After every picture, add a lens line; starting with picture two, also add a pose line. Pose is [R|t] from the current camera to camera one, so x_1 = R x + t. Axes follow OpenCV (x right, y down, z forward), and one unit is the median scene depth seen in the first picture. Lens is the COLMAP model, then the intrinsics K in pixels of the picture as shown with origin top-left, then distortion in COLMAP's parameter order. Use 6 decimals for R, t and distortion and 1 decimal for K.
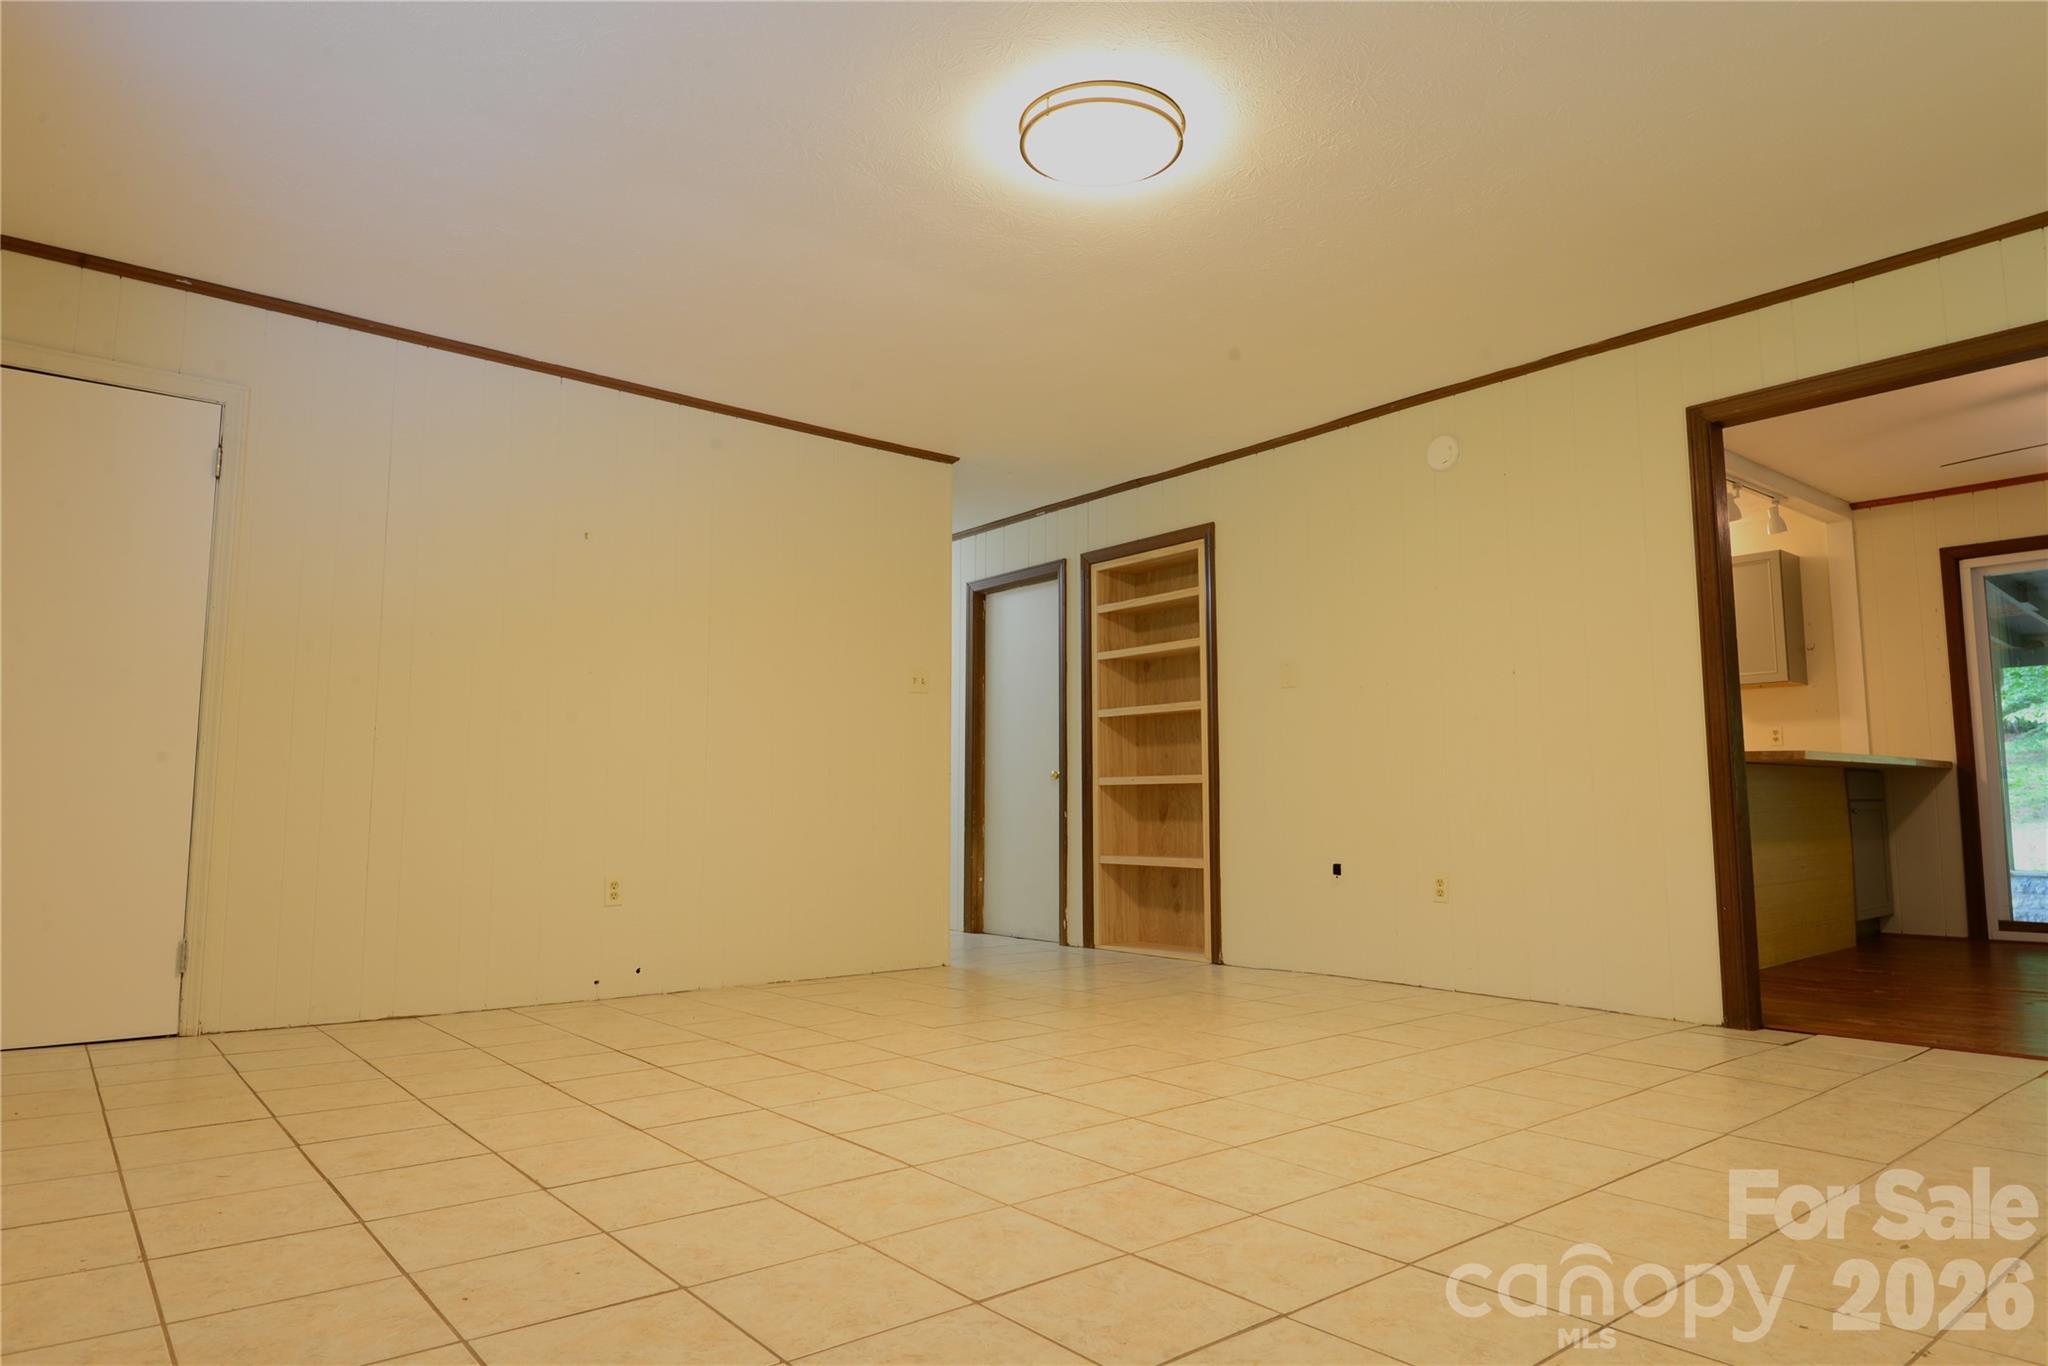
lens RADIAL K [[1212.2, 0, 1024.0], [0, 1212.2, 683.0], [0, 0, 1]] dist [0.014677, -0.024683]
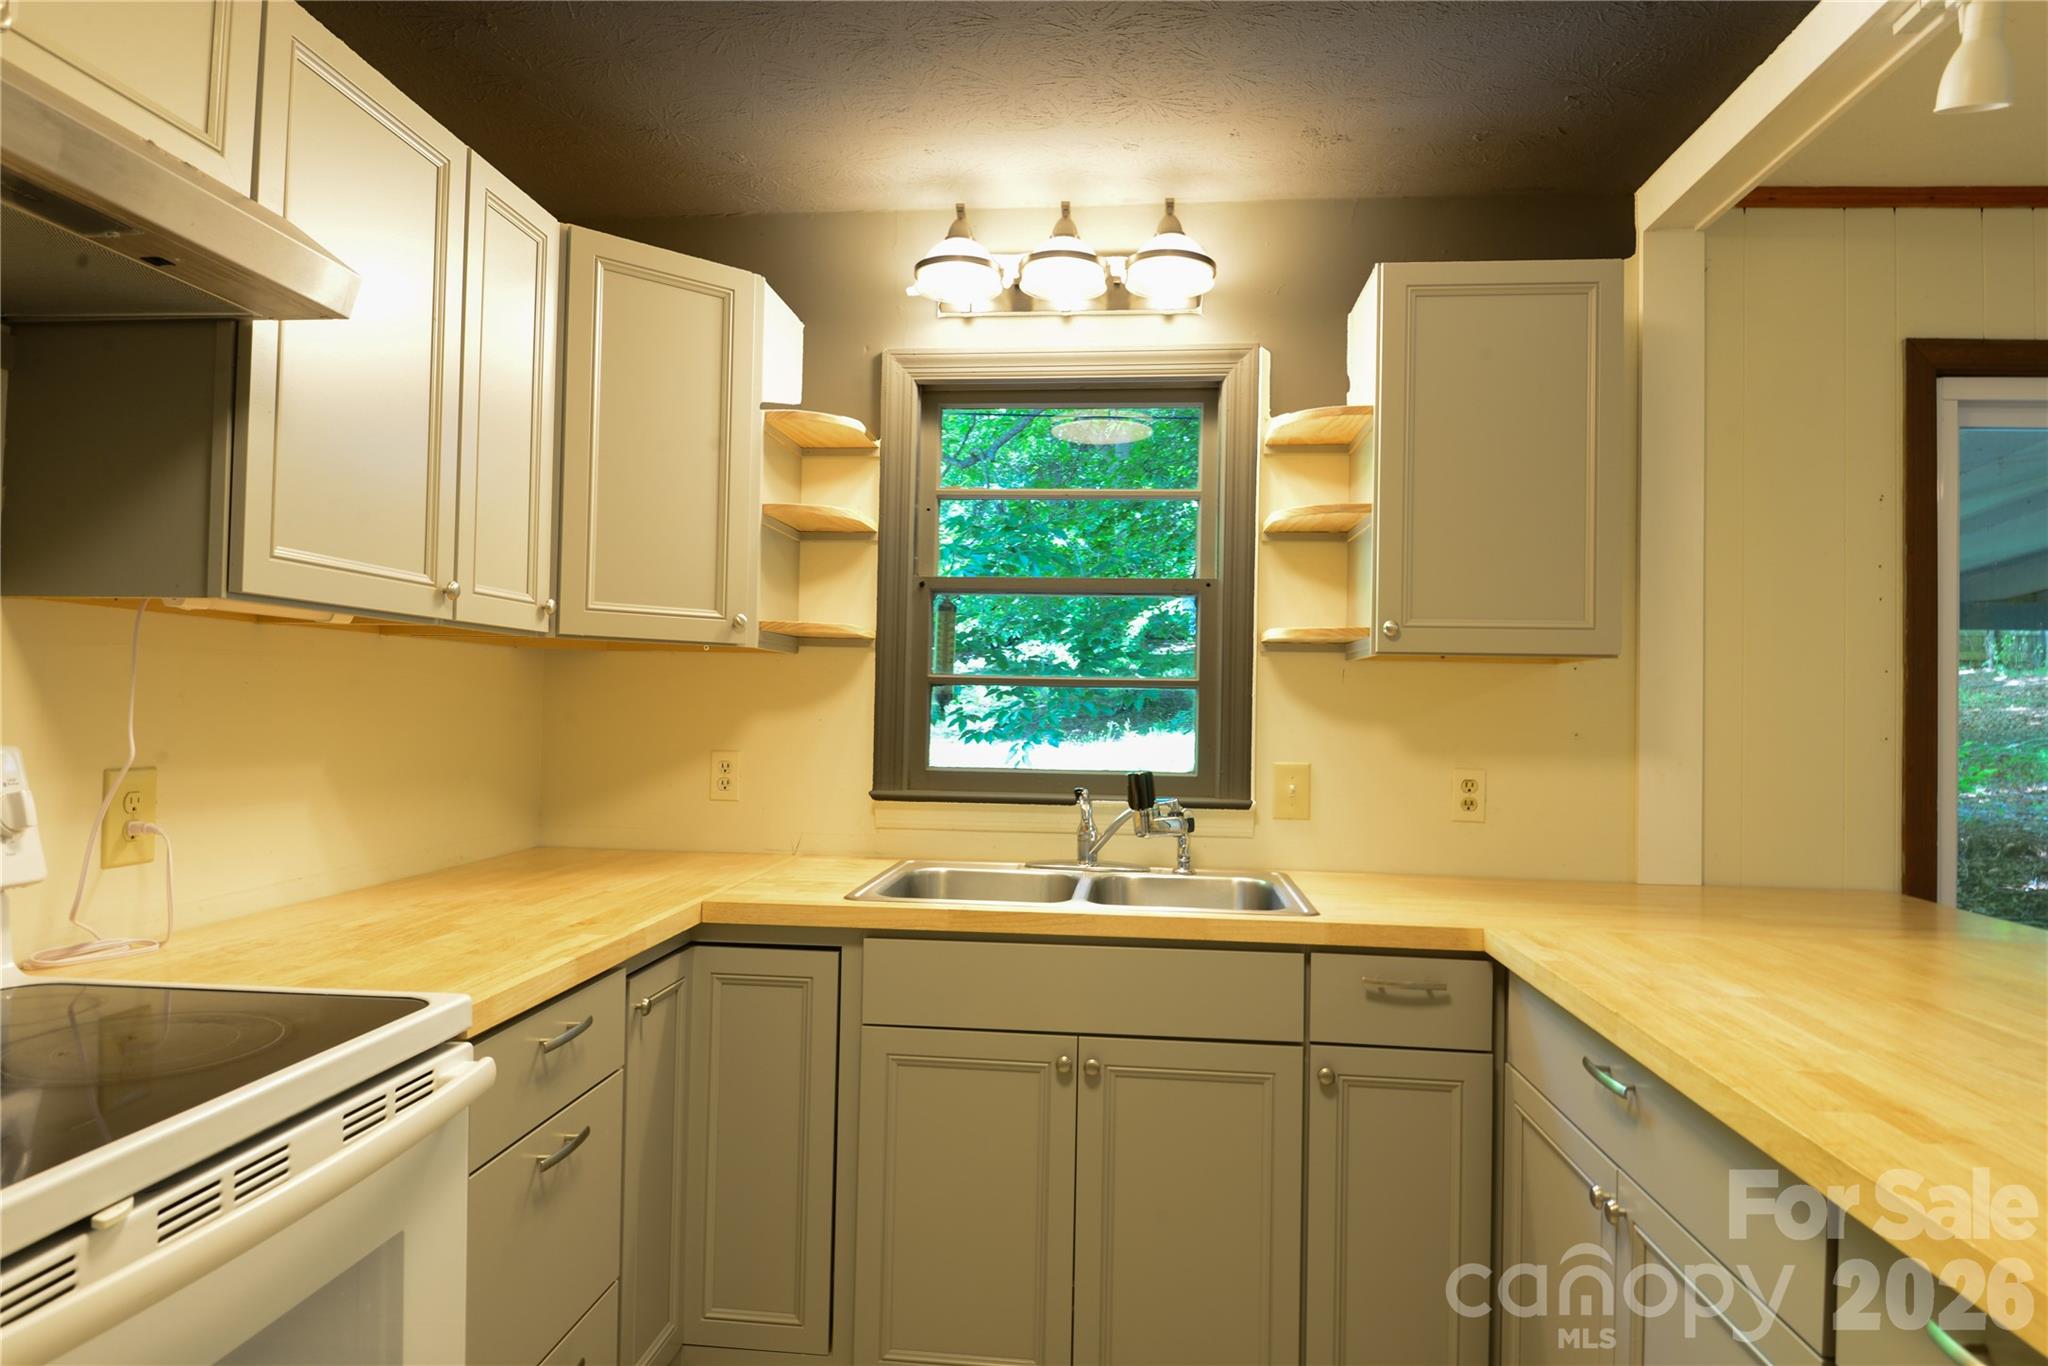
lens RADIAL K [[1212.2, 0, 1024.0], [0, 1212.2, 683.0], [0, 0, 1]] dist [0.014677, -0.024683]
pose [[0.711507, 0.029771, 0.702048, 0.287136], [-0.091475, 0.994524, 0.050534, 0.004214], [-0.696700, -0.100176, 0.710334, 0.897364]]
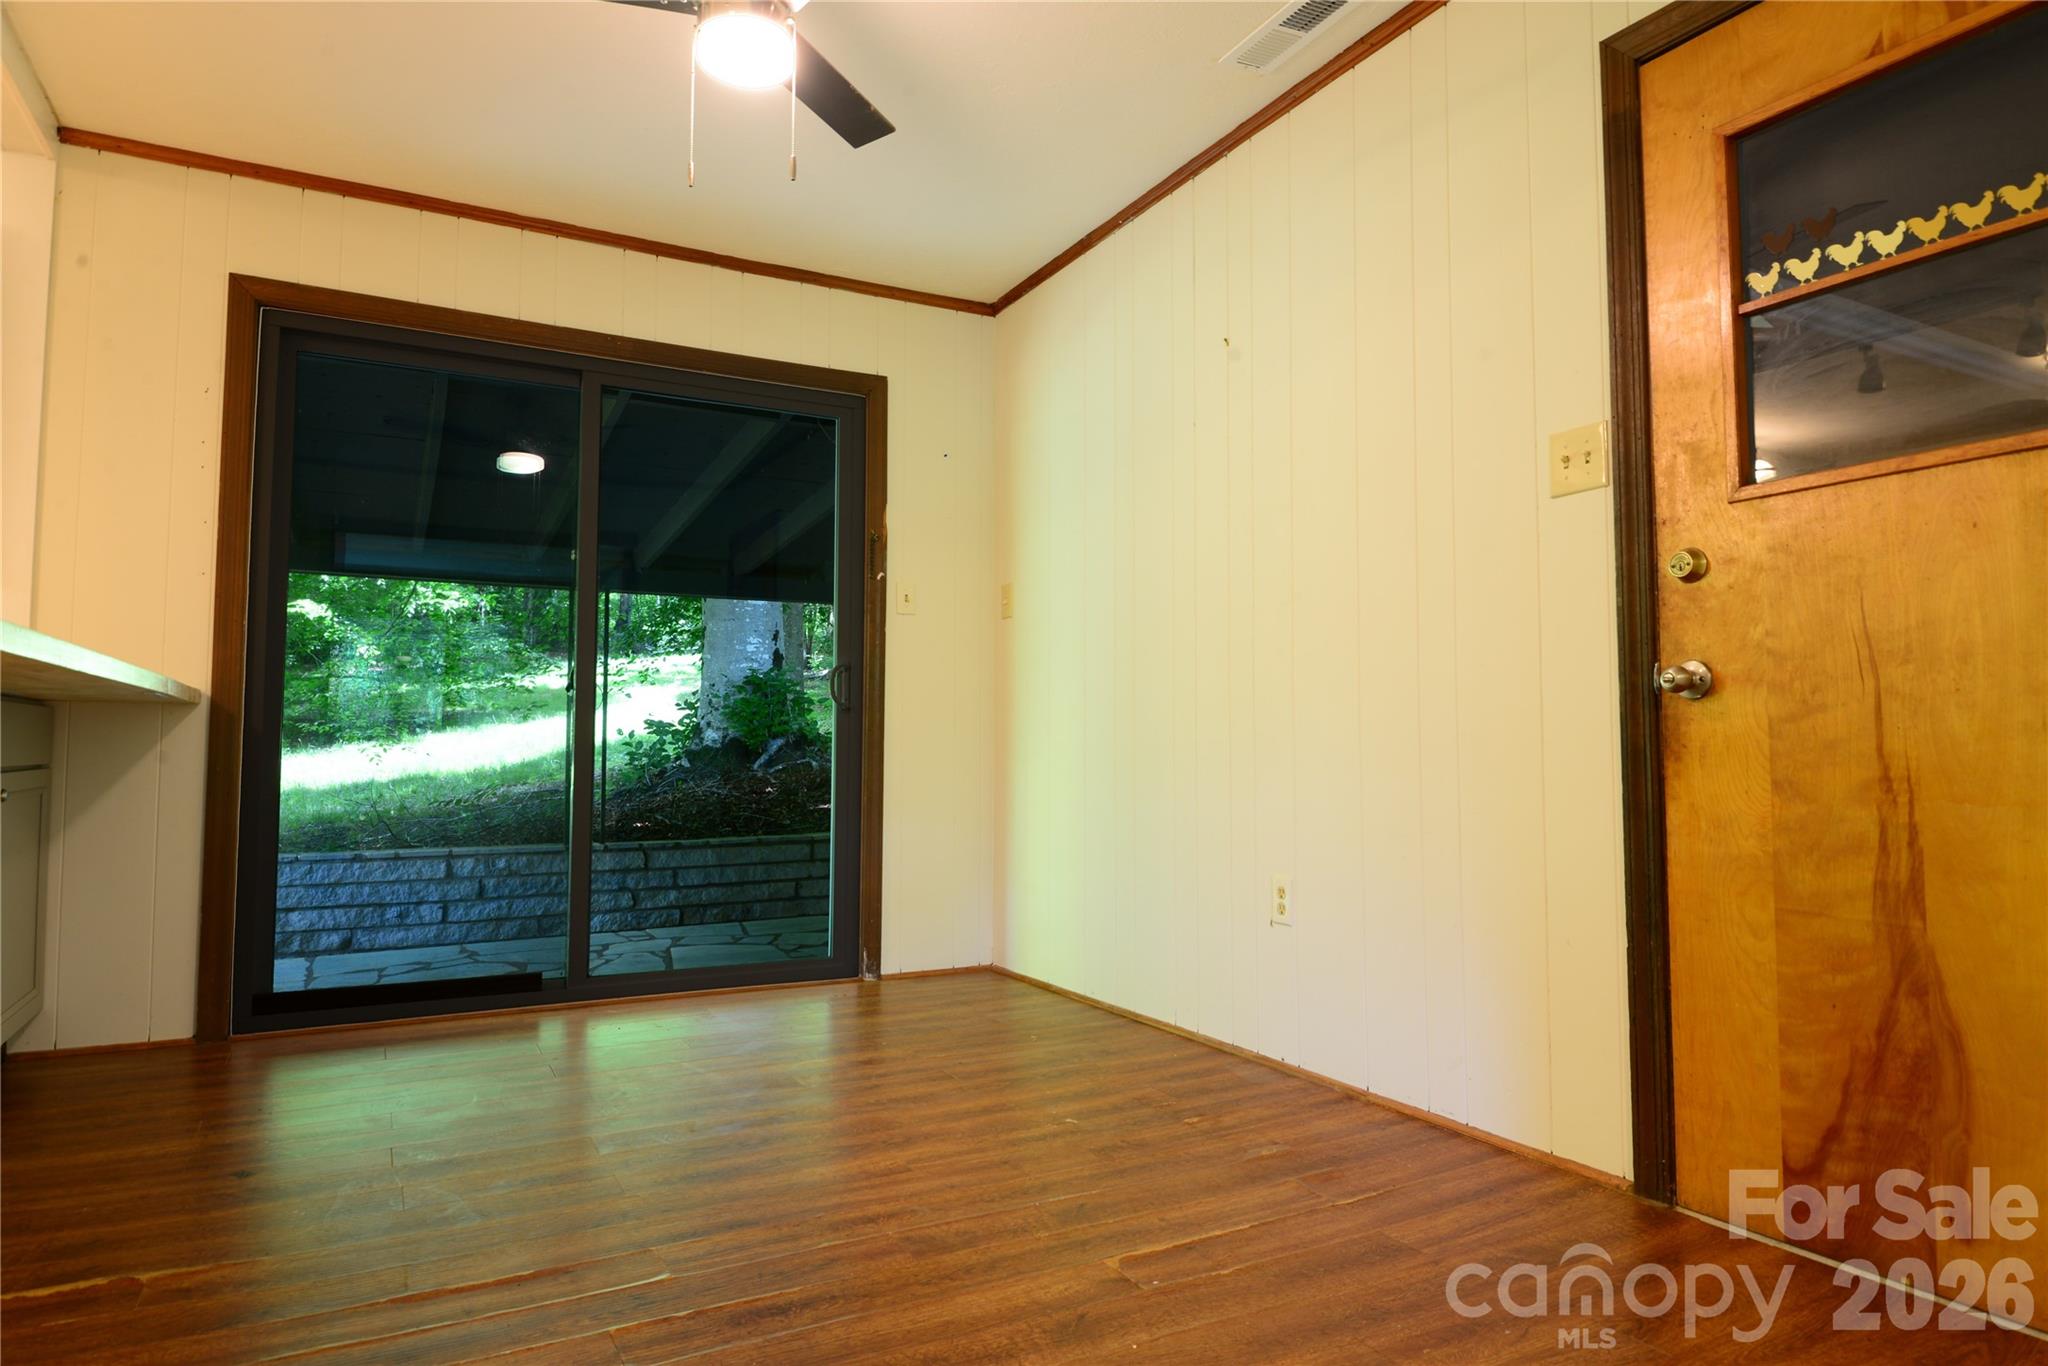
lens RADIAL K [[1212.2, 0, 1024.0], [0, 1212.2, 683.0], [0, 0, 1]] dist [0.014677, -0.024683]
pose [[0.199169, 0.053142, 0.978523, 0.329028], [-0.102220, 0.994208, -0.033188, 0.042508], [-0.974619, -0.093415, 0.203448, 0.548146]]
